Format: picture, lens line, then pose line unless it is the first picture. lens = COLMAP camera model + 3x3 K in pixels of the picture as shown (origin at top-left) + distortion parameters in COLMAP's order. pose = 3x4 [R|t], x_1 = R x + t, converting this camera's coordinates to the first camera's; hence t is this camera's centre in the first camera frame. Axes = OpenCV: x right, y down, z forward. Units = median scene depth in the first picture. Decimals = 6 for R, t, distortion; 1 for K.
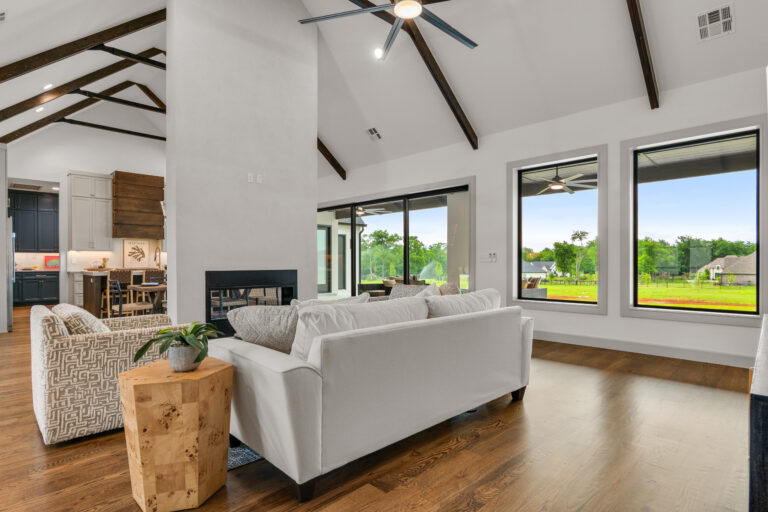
lens RADIAL K [[407.2, 0, 384.8], [0, 407.2, 257.0], [0, 0, 1]] dist [-0.024517, 0.012260]
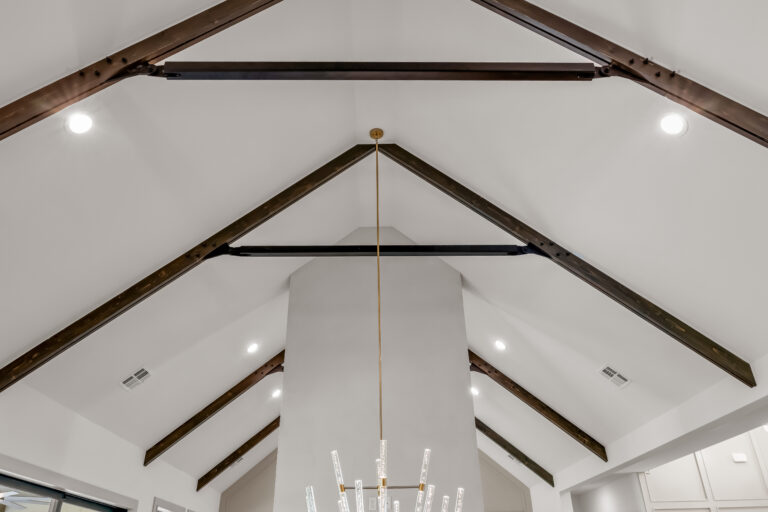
lens RADIAL K [[559.9, 0, 384.0], [0, 559.9, 256.0], [0, 0, 1]] dist [-0.002229, -0.008261]
pose [[-0.718831, 0.361318, 0.593912, -0.817974], [0.010554, 0.859896, -0.510361, -0.042219], [-0.695105, -0.360595, -0.621933, 1.316371]]
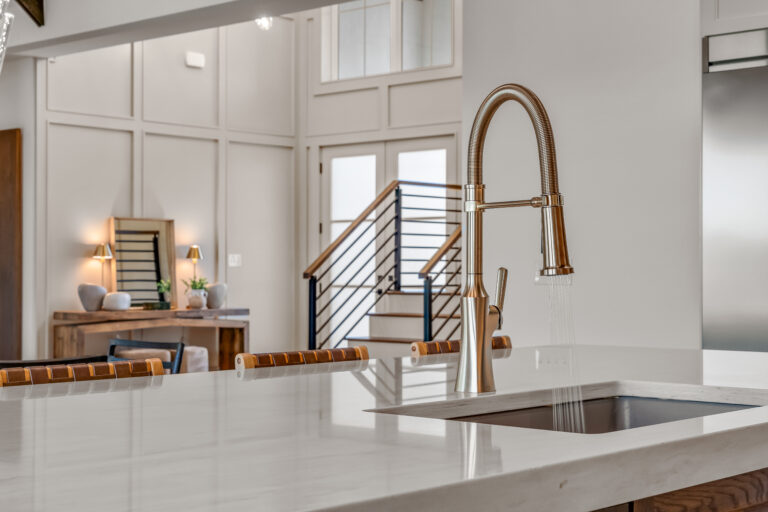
lens RADIAL K [[1283.7, 0, 384.0], [0, 1283.7, 256.0], [0, 0, 1]] dist [0.053211, 0.109453]
pose [[-0.998751, 0.000680, -0.049965, -0.643962], [0.001900, 0.999701, -0.024361, 0.017979], [0.049934, -0.024426, -0.998454, 1.526056]]
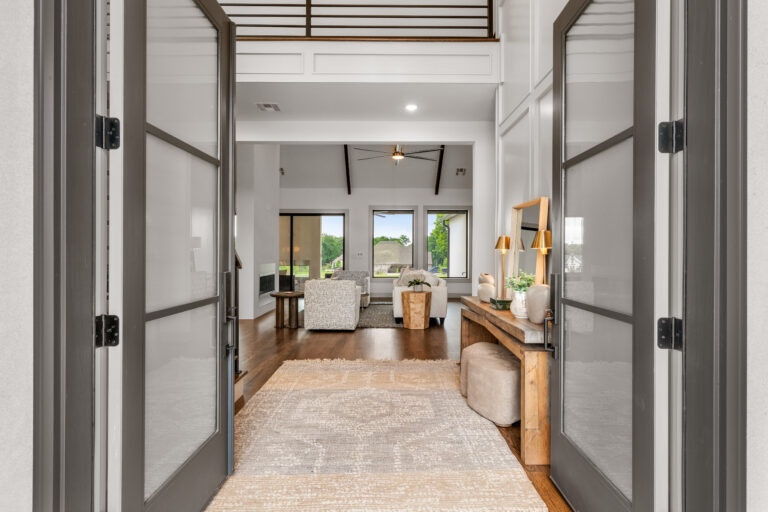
lens RADIAL K [[429.2, 0, 384.0], [0, 429.2, 256.0], [0, 0, 1]] dist [-0.001408, -0.000094]
pose [[0.702866, 0.001306, 0.711321, -0.867886], [-0.013683, 0.999838, 0.011685, -0.016158], [-0.711191, -0.017946, 0.702770, -0.370829]]
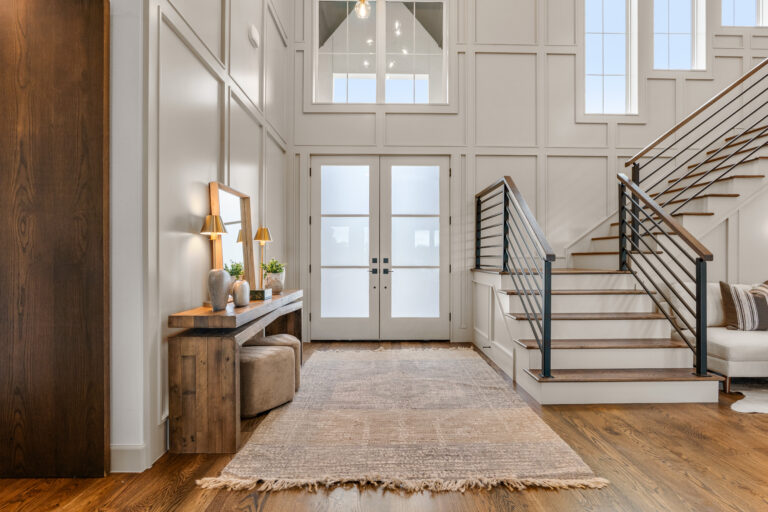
lens RADIAL K [[412.4, 0, 386.1], [0, 412.4, 257.5], [0, 0, 1]] dist [-0.013709, 0.001668]
pose [[-0.698476, -0.000771, -0.715633, -0.212202], [0.007814, 0.999932, -0.008704, 0.006450], [0.715591, -0.011672, -0.698422, 0.281245]]
